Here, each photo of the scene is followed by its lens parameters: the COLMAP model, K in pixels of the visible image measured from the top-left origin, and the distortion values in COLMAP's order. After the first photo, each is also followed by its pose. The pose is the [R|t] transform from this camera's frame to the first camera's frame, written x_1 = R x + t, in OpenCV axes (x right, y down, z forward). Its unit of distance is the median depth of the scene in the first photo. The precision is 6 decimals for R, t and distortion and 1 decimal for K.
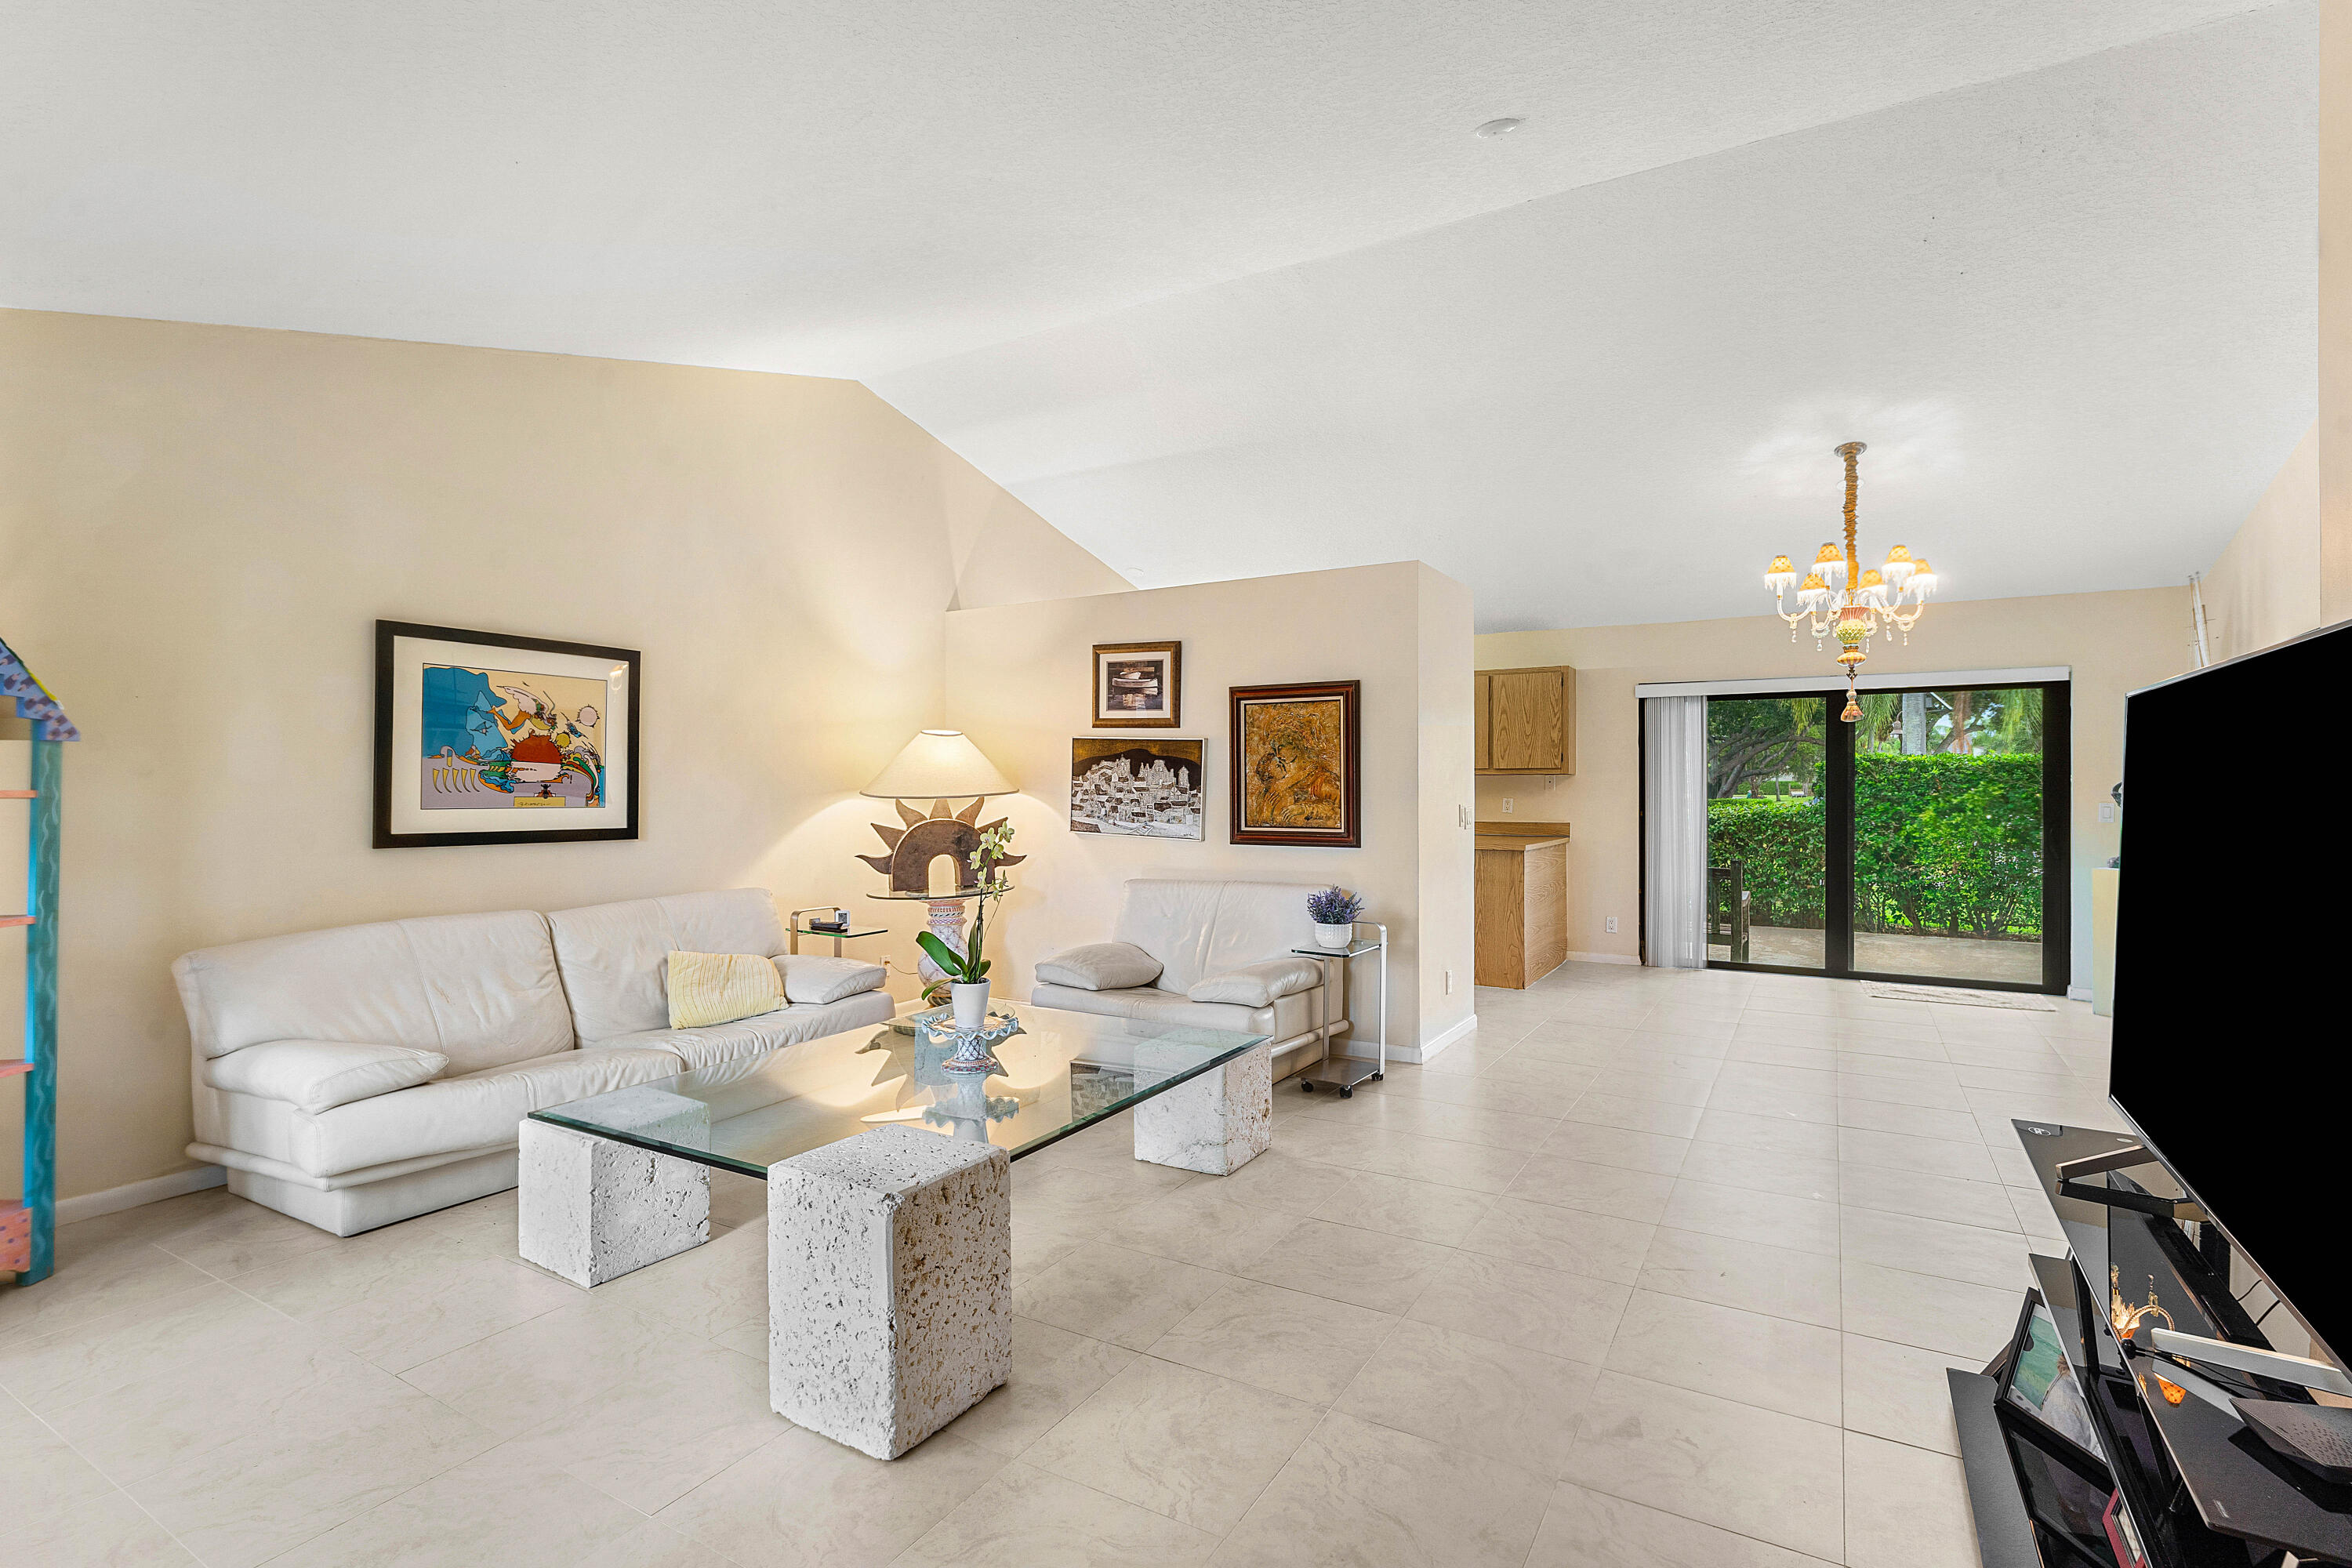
lens RADIAL K [[1158.6, 0, 1126.7], [0, 1158.6, 778.9], [0, 0, 1]] dist [-0.001826, -0.000605]
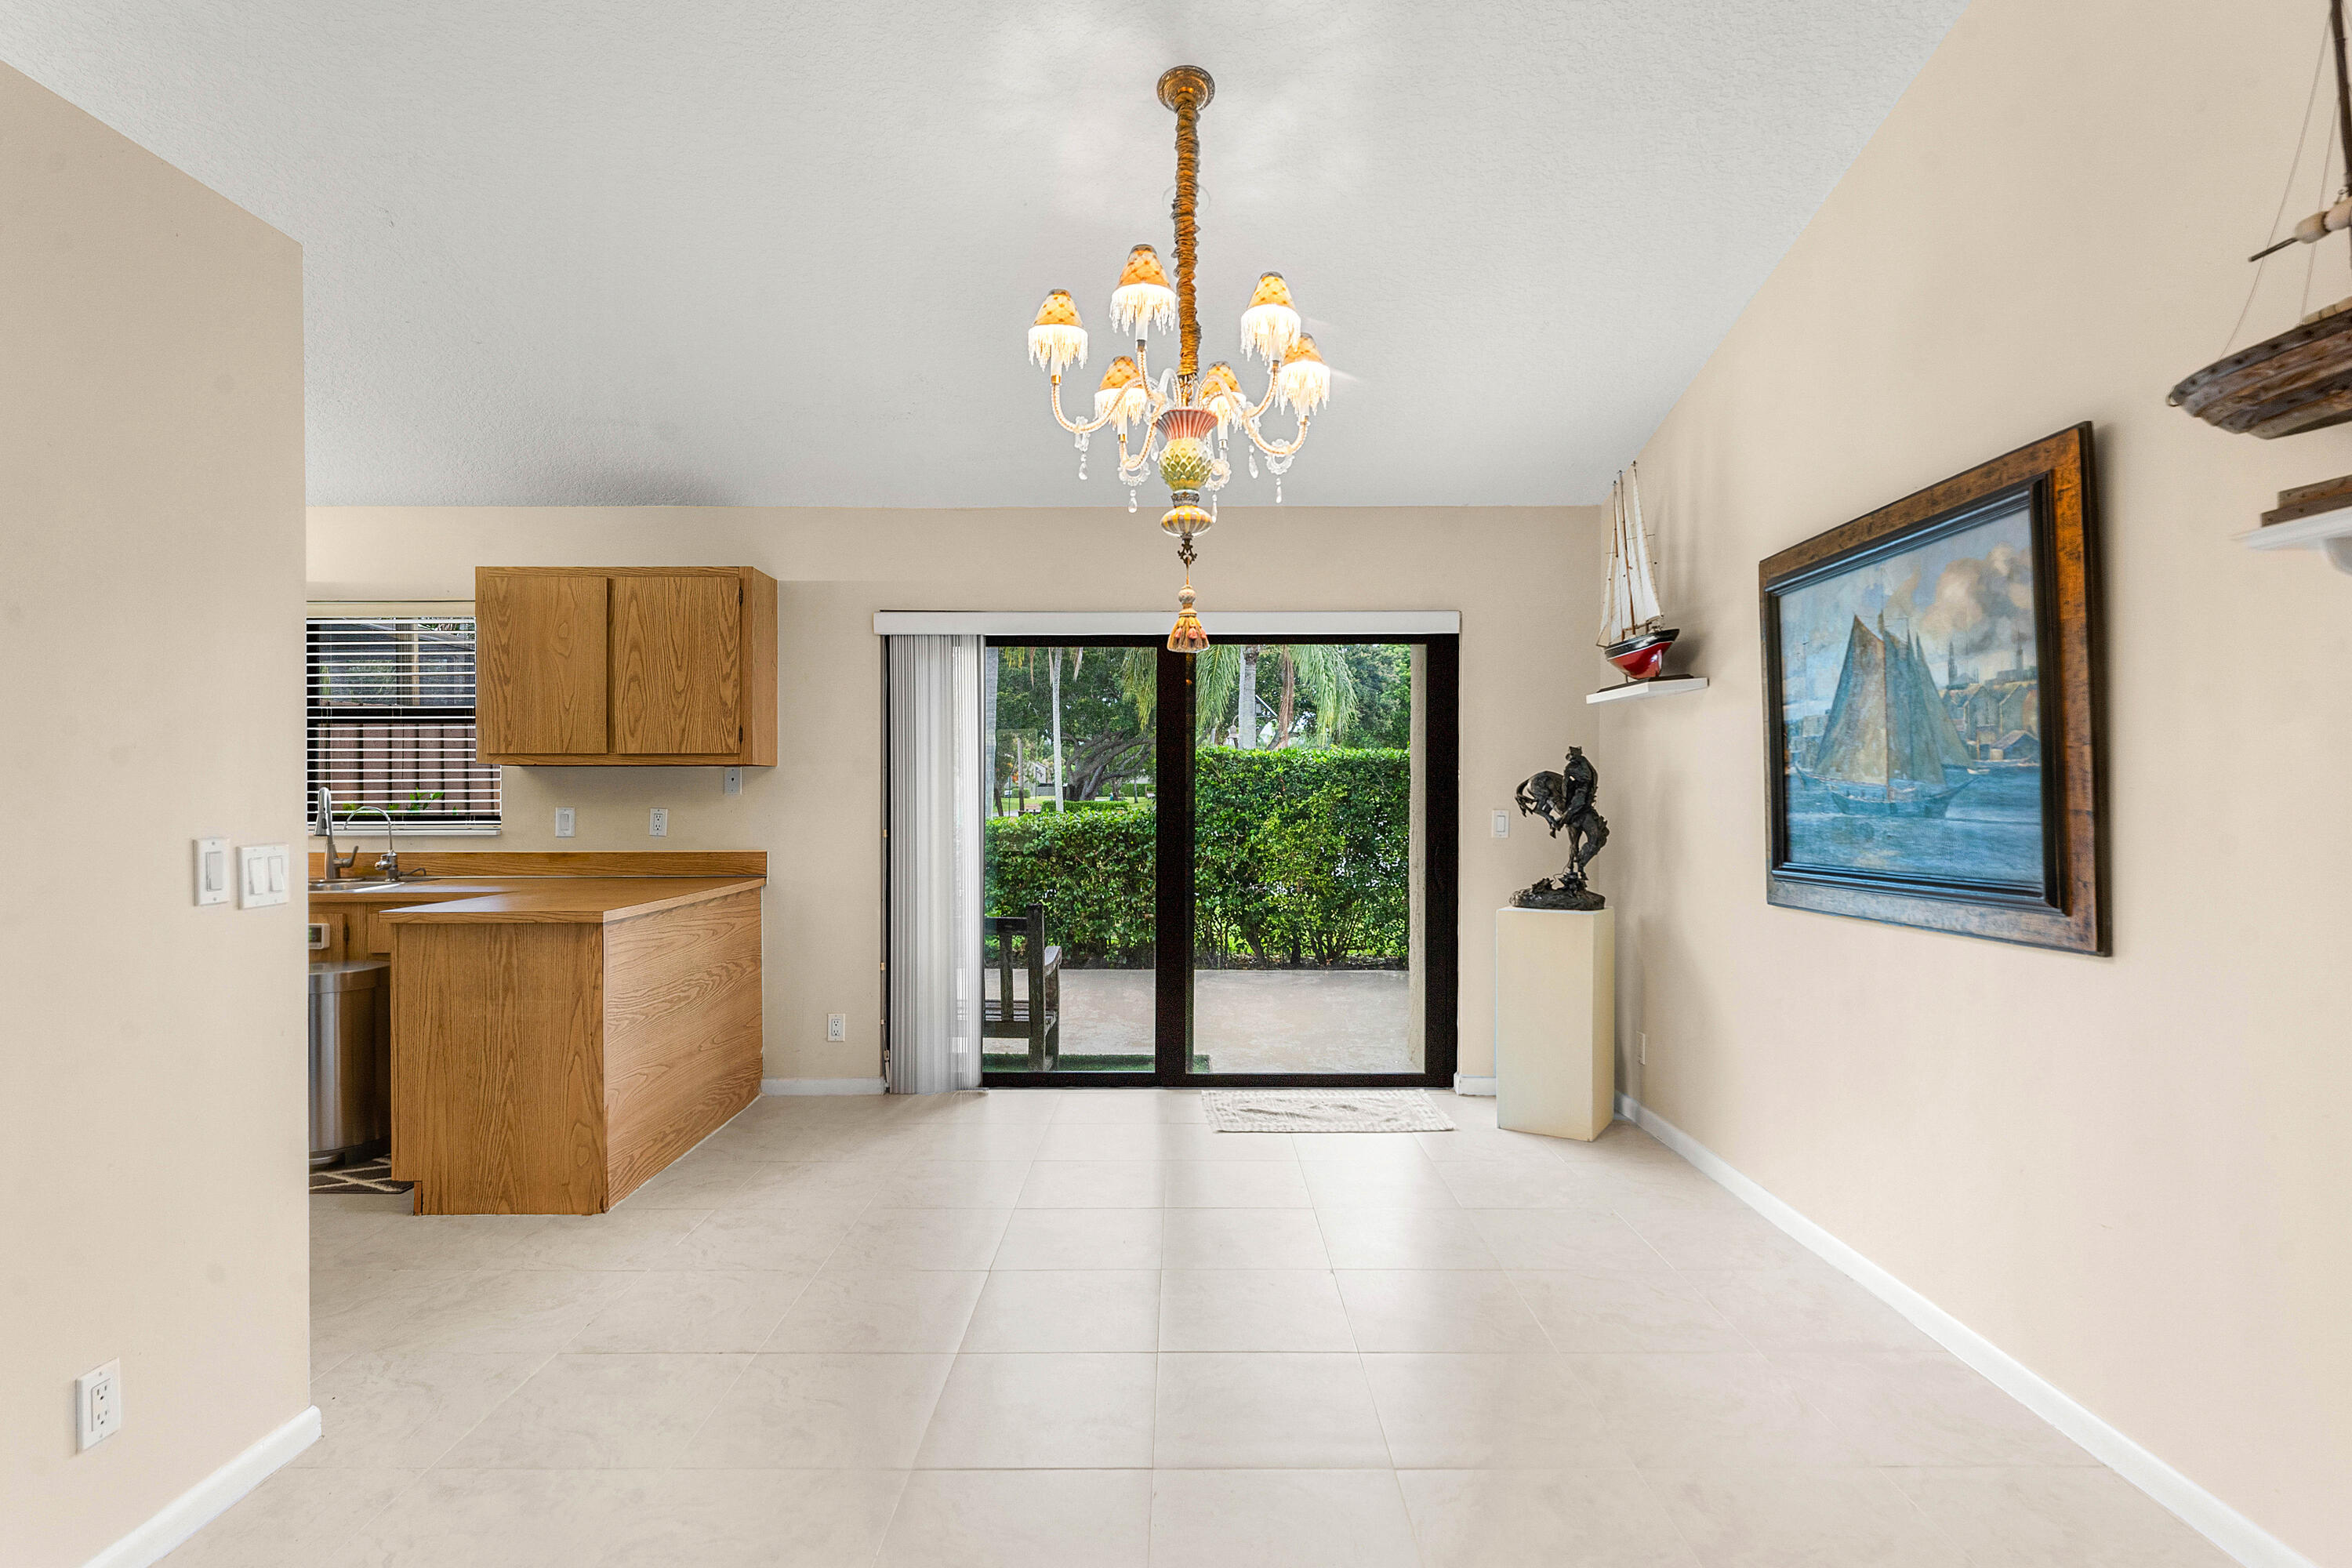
lens RADIAL K [[1297.7, 0, 1172.7], [0, 1297.7, 756.9], [0, 0, 1]] dist [-0.000635, -0.000135]
pose [[0.856975, 0.012151, 0.515215, 0.336077], [-0.002961, 0.999822, -0.018655, 0.004318], [-0.515350, 0.014462, 0.856858, 0.529001]]
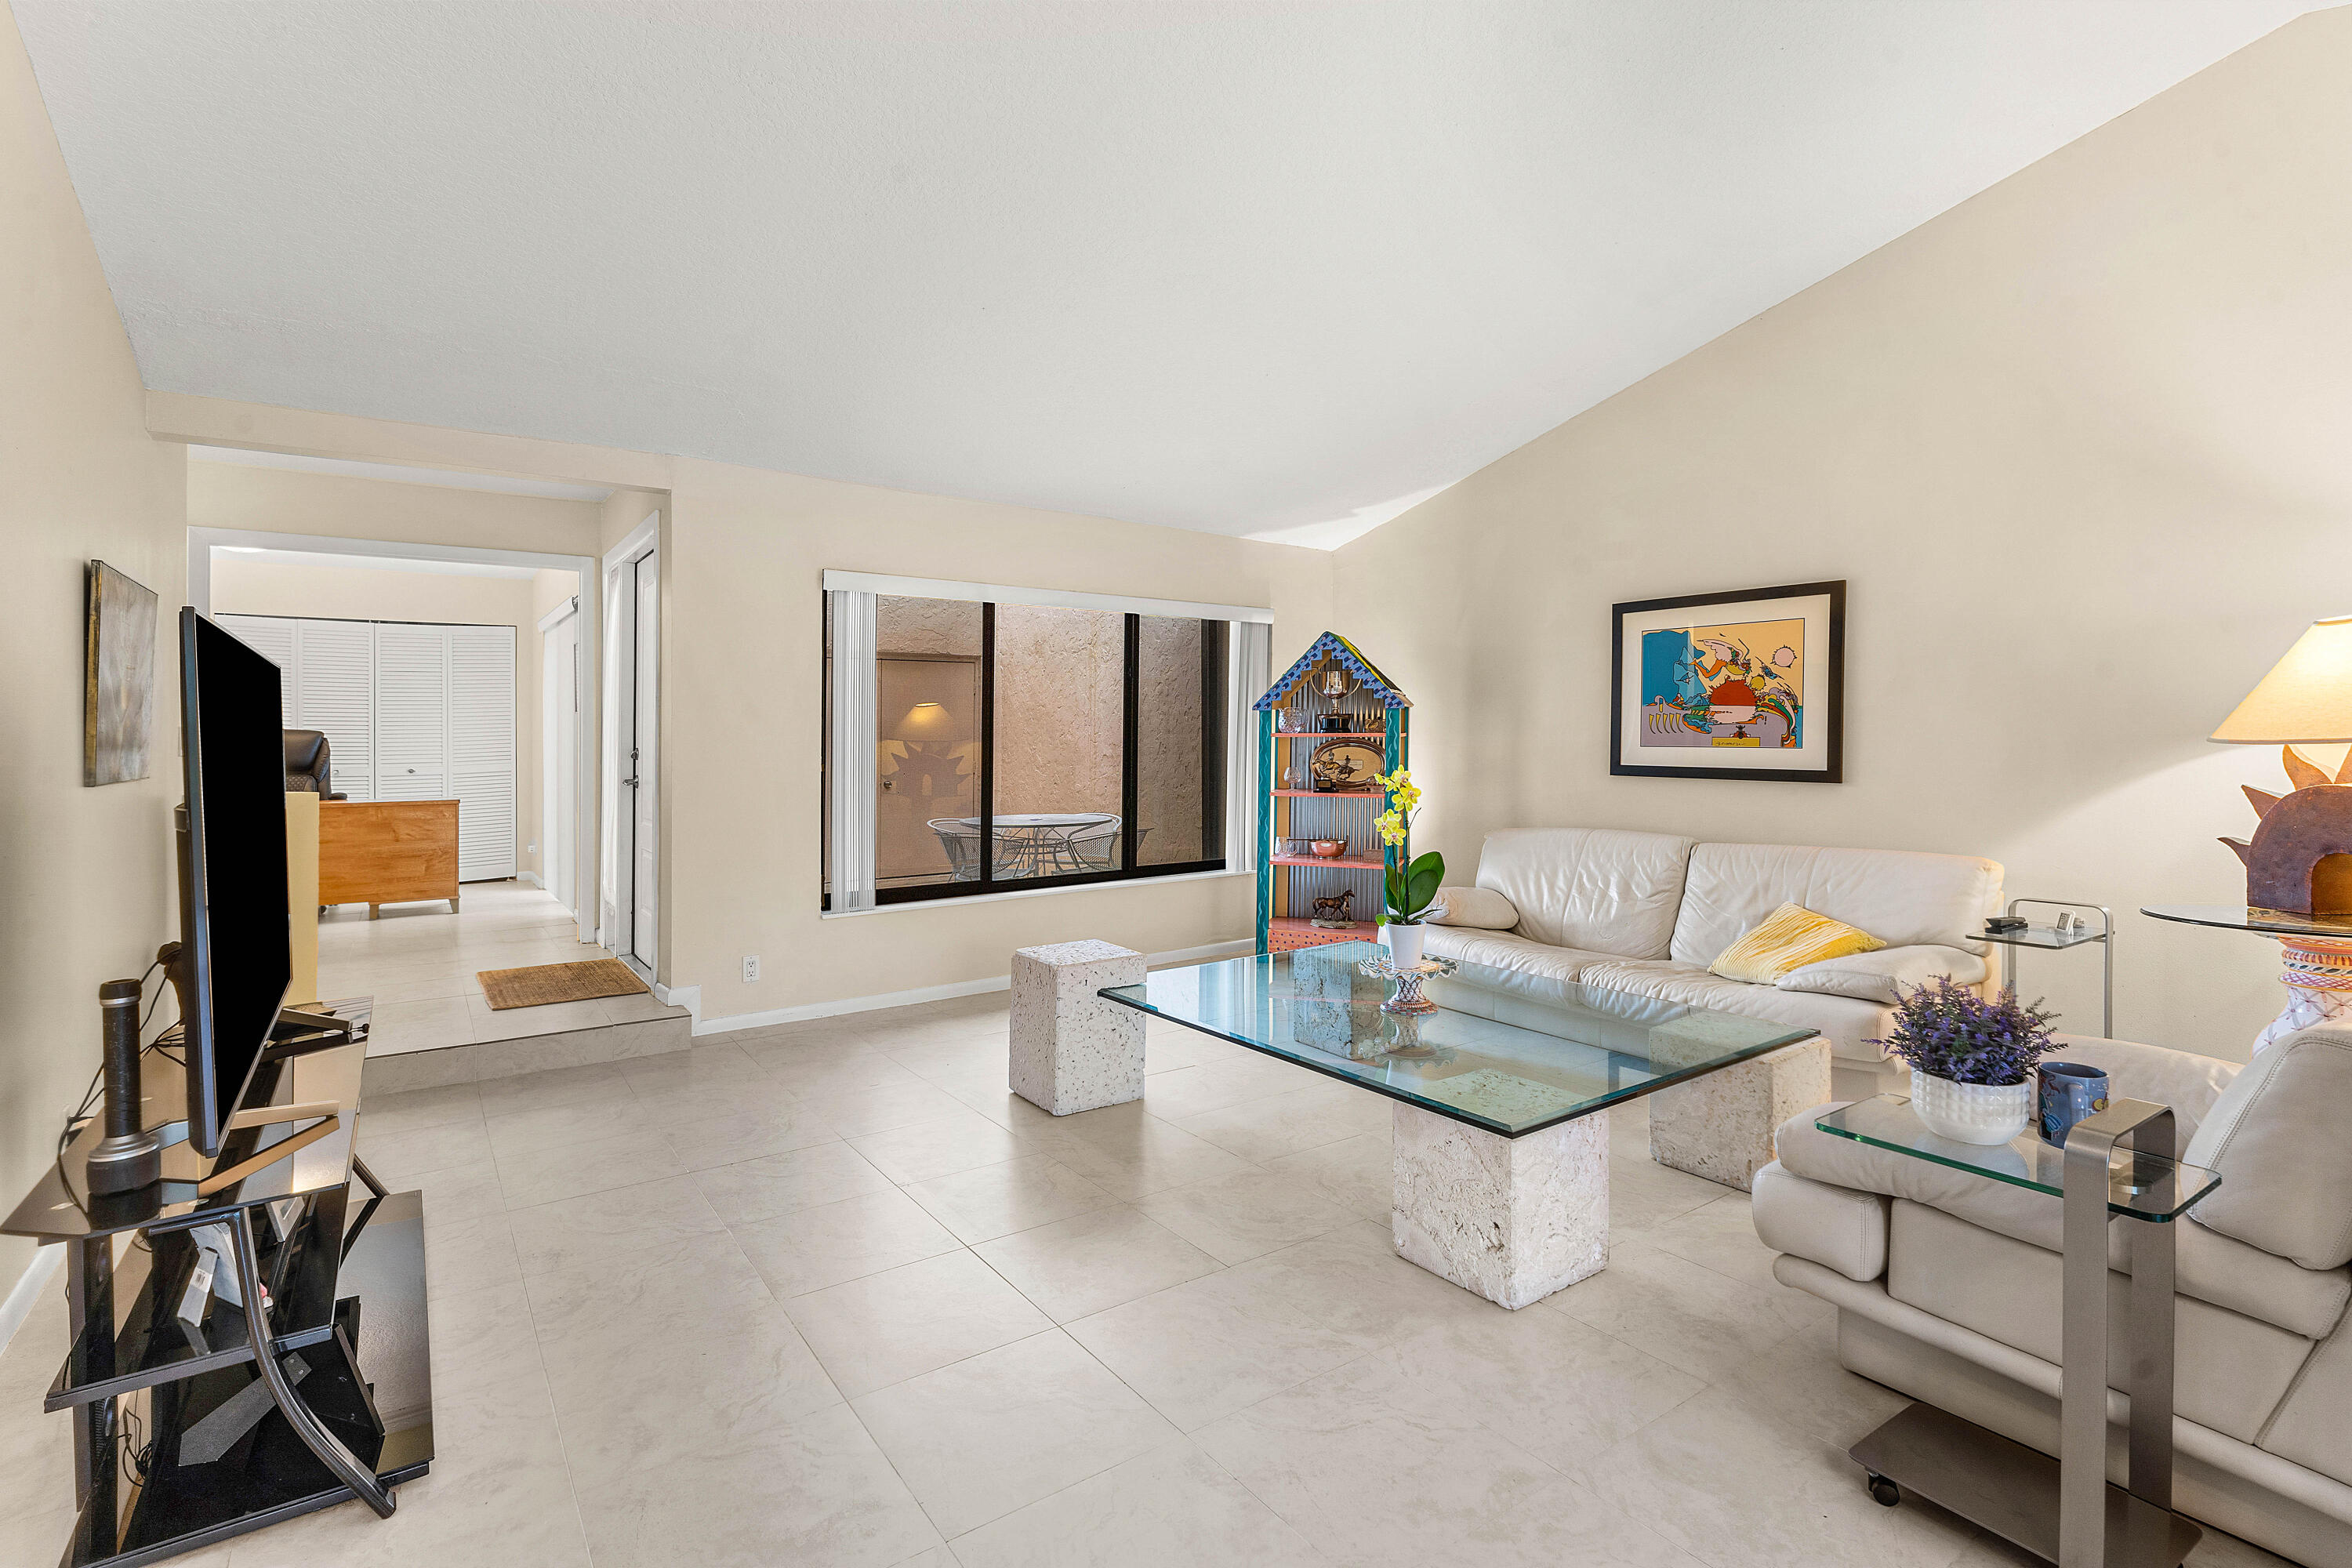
lens RADIAL K [[1122.6, 0, 1230.8], [0, 1122.6, 733.3], [0, 0, 1]] dist [-0.000728, -0.000127]
pose [[-0.376837, -0.000499, -0.926279, 0.503453], [0.011742, 0.999917, -0.005315, 0.009324], [0.926205, -0.012879, -0.376800, 0.753571]]
